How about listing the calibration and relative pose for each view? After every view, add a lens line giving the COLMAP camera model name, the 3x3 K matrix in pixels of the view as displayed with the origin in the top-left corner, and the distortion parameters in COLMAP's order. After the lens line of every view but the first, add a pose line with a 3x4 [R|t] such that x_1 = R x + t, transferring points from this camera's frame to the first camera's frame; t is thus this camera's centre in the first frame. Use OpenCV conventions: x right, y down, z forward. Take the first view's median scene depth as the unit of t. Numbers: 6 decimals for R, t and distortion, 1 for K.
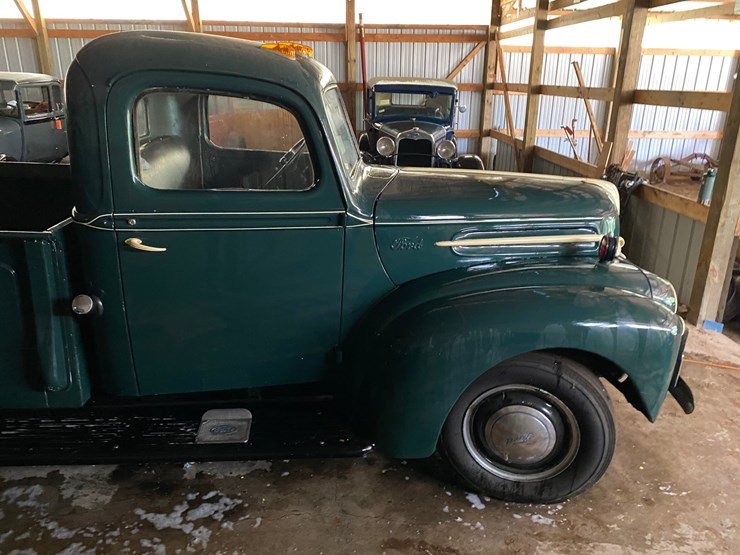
lens RADIAL K [[565.9, 0, 372.7], [0, 565.9, 272.3], [0, 0, 1]] dist [0.016227, -0.011578]
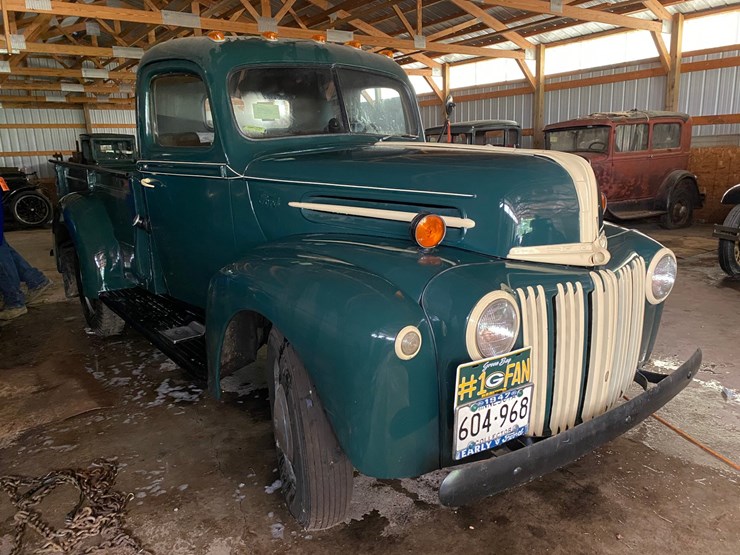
lens RADIAL K [[568.1, 0, 375.1], [0, 568.1, 284.1], [0, 0, 1]] dist [0.008371, -0.001626]
pose [[0.546165, 0.161309, -0.821999, 1.009184], [-0.233580, 0.971690, 0.035485, 0.015482], [0.804452, 0.172622, 0.568382, 0.570158]]
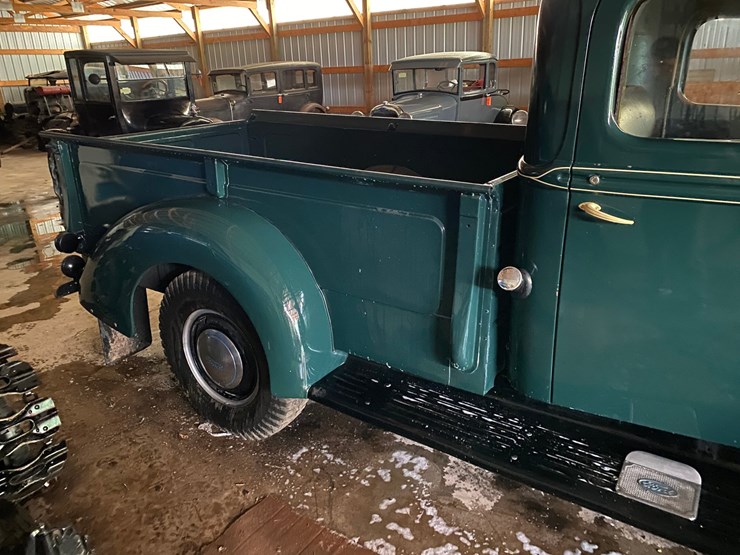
lens RADIAL K [[566.8, 0, 370.0], [0, 566.8, 277.5], [0, 0, 1]] dist [0.010959, 0.000403]
pose [[0.779893, 0.174859, -0.600992, -0.154978], [-0.156787, 0.984149, 0.082880, 0.016735], [0.605958, 0.029590, 0.794946, 0.201768]]
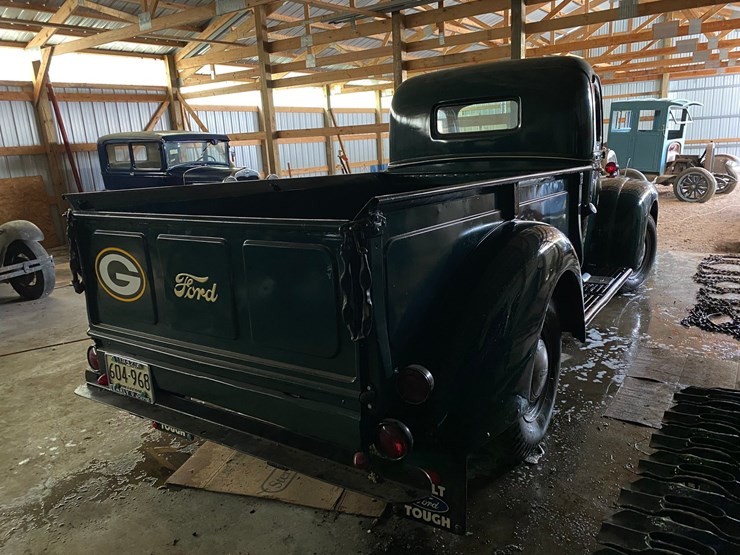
lens RADIAL K [[567.4, 0, 368.2], [0, 567.4, 274.7], [0, 0, 1]] dist [0.008955, 0.002933]
pose [[0.616736, -0.230523, 0.752659, -1.946568], [0.316580, 0.948060, 0.030962, -0.017034], [-0.720703, 0.219182, 0.657682, 0.340329]]
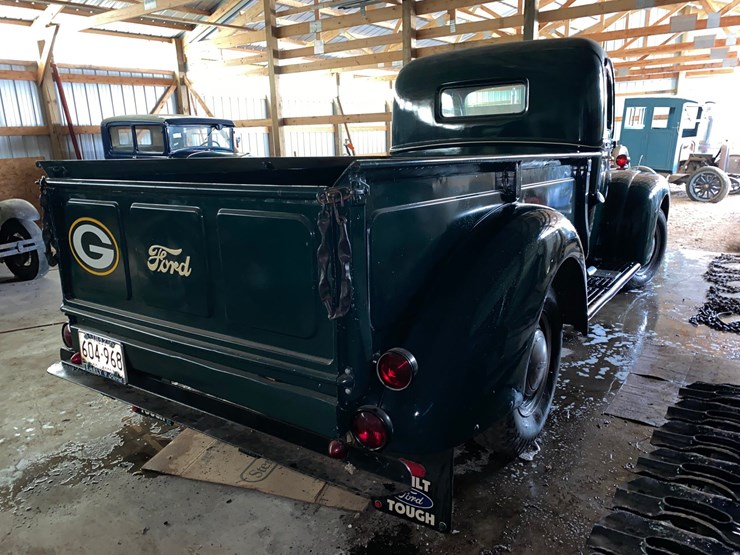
lens RADIAL K [[567.8, 0, 370.7], [0, 567.8, 274.8], [0, 0, 1]] dist [0.010362, 0.000193]
pose [[0.630054, -0.219672, 0.744833, -1.892450], [0.290257, 0.956253, 0.036498, 0.015994], [-0.720266, 0.193197, 0.666252, 0.359311]]
